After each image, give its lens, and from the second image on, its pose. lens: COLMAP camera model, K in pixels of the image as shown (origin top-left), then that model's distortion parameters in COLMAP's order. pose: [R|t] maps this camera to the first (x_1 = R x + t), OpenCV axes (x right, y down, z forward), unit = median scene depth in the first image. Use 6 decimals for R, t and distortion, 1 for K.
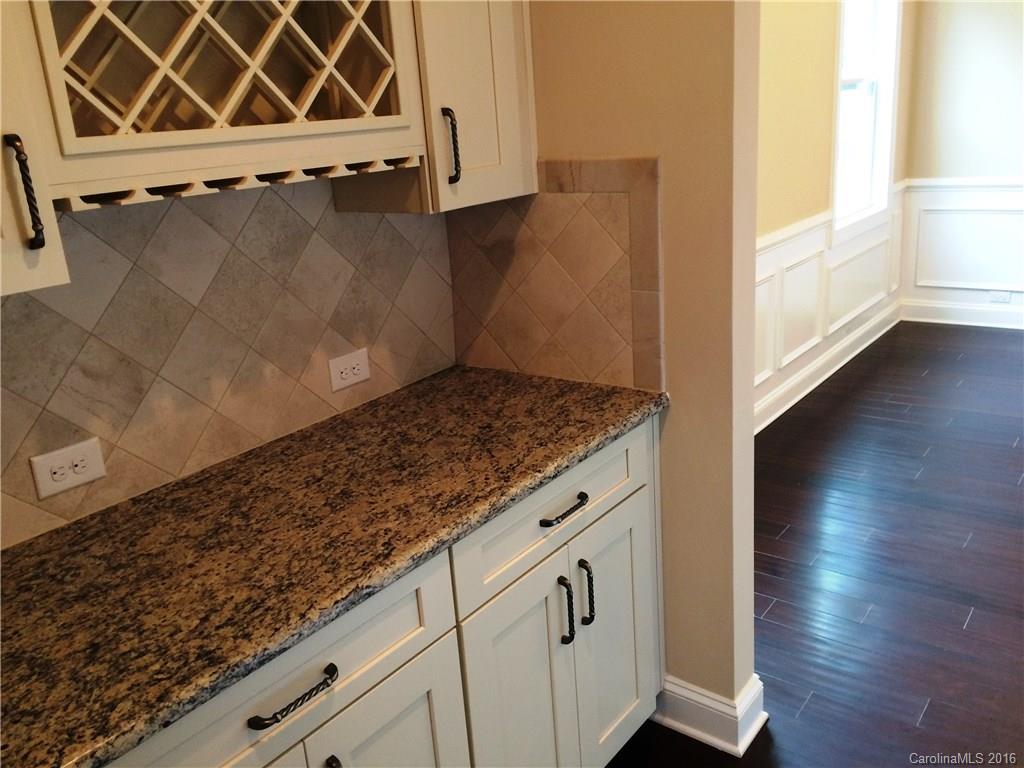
lens RADIAL K [[889.9, 0, 513.3], [0, 889.9, 385.0], [0, 0, 1]] dist [0.050891, -0.007910]
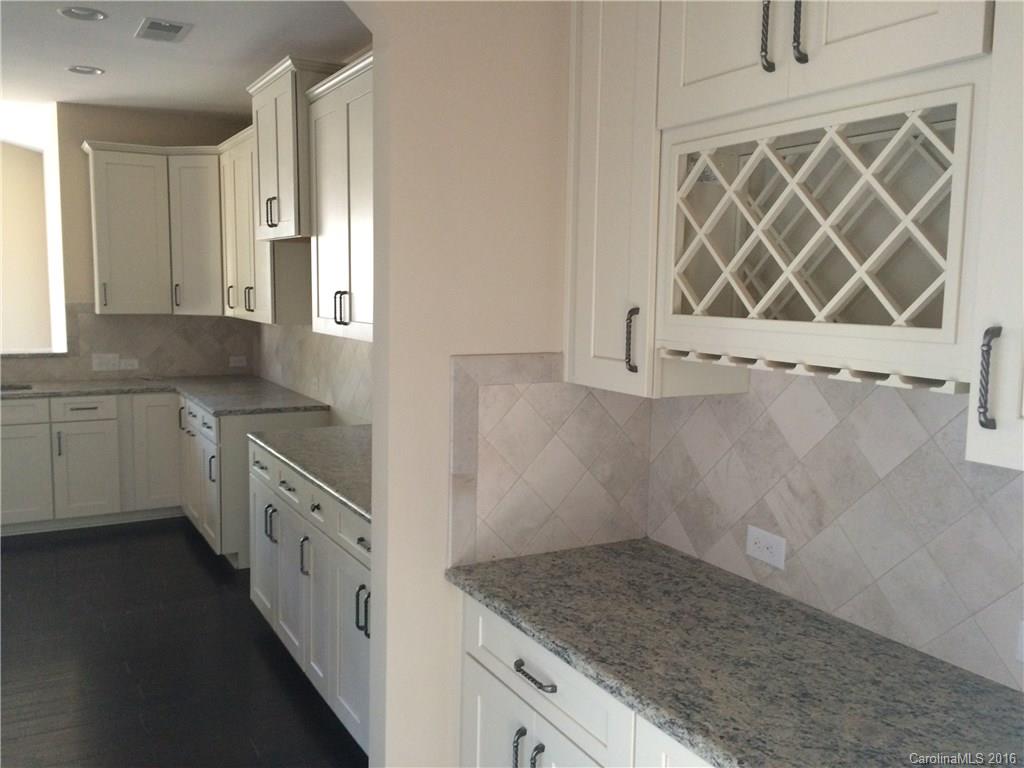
lens RADIAL K [[889.9, 0, 517.4], [0, 889.9, 376.5], [0, 0, 1]] dist [0.050891, -0.007910]
pose [[-0.401327, 0.148480, -0.903820, 0.897367], [-0.273849, 0.922185, 0.273095, -0.442315], [0.874038, 0.357111, -0.329437, 1.101565]]
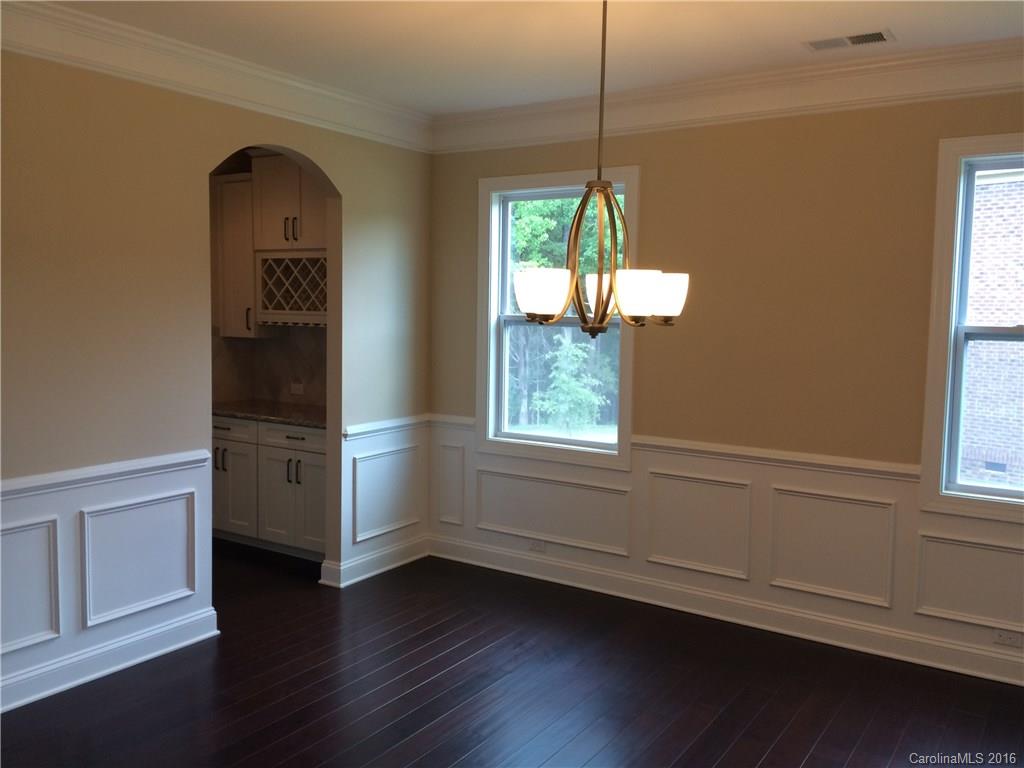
lens RADIAL K [[889.9, 0, 509.4], [0, 889.9, 378.6], [0, 0, 1]] dist [0.050891, -0.007910]
pose [[0.053999, 0.148325, -0.987463, 3.718960], [-0.322792, 0.938404, 0.123304, -0.800576], [0.944928, 0.312087, 0.098551, 1.596093]]
